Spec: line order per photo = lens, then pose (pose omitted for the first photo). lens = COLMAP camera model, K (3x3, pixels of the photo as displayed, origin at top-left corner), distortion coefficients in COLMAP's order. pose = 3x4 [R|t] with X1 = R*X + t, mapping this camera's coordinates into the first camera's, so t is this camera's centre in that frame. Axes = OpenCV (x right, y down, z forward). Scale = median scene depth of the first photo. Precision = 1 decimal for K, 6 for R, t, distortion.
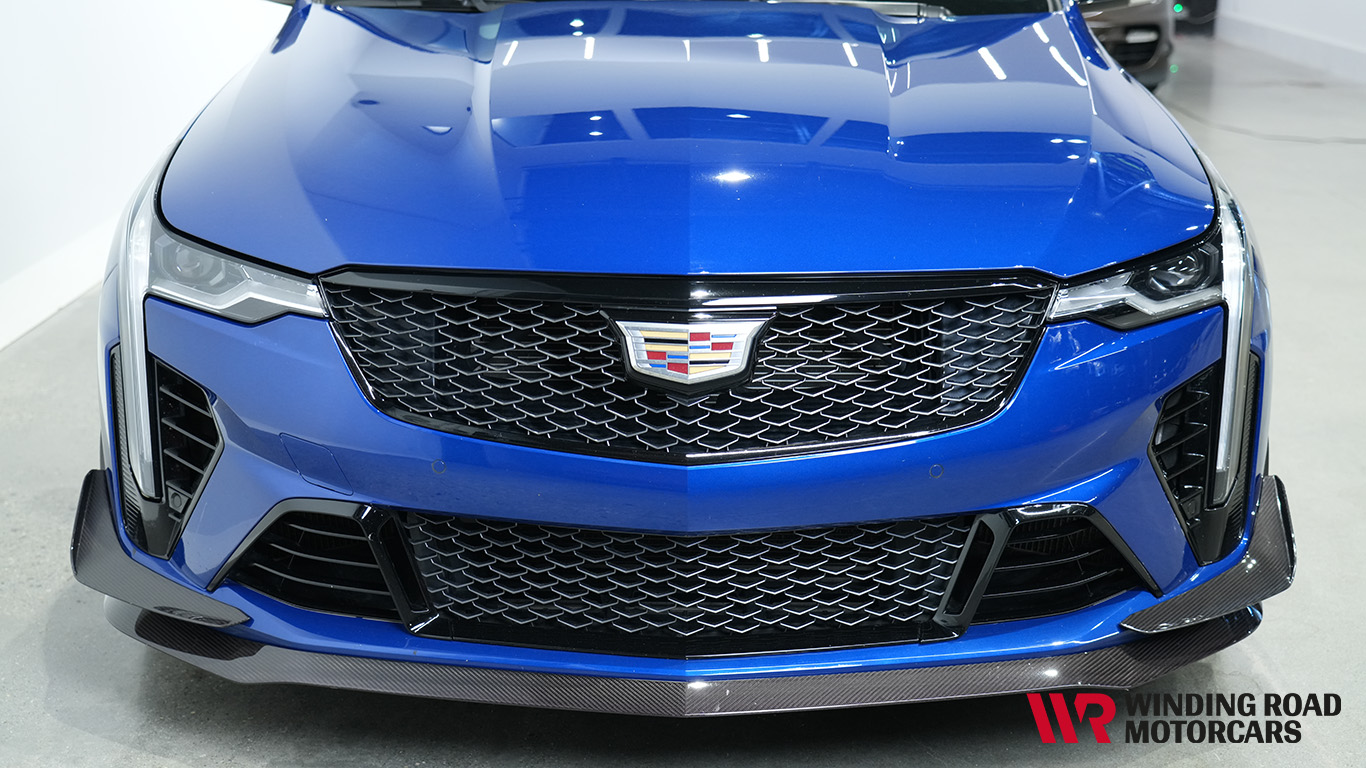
lens RADIAL K [[1959.8, 0, 681.4], [0, 1959.8, 388.8], [0, 0, 1]] dist [0.015955, 0.000000]
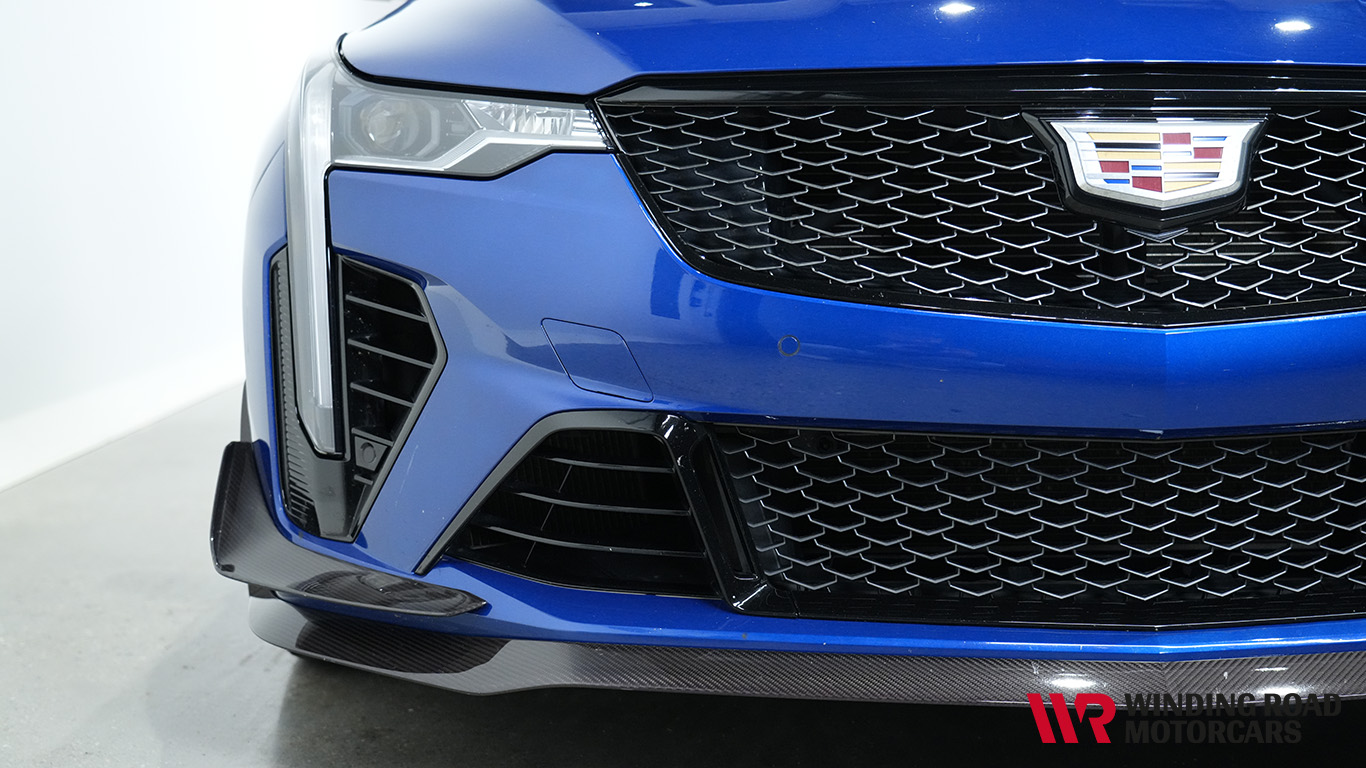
lens RADIAL K [[1786.7, 0, 683.8], [0, 1786.7, 378.4], [0, 0, 1]] dist [0.004959, 0.000000]
pose [[0.999192, -0.015680, 0.037008, -0.175068], [0.021462, 0.986652, -0.161419, 0.143430], [-0.033983, 0.162083, 0.986192, 0.374175]]
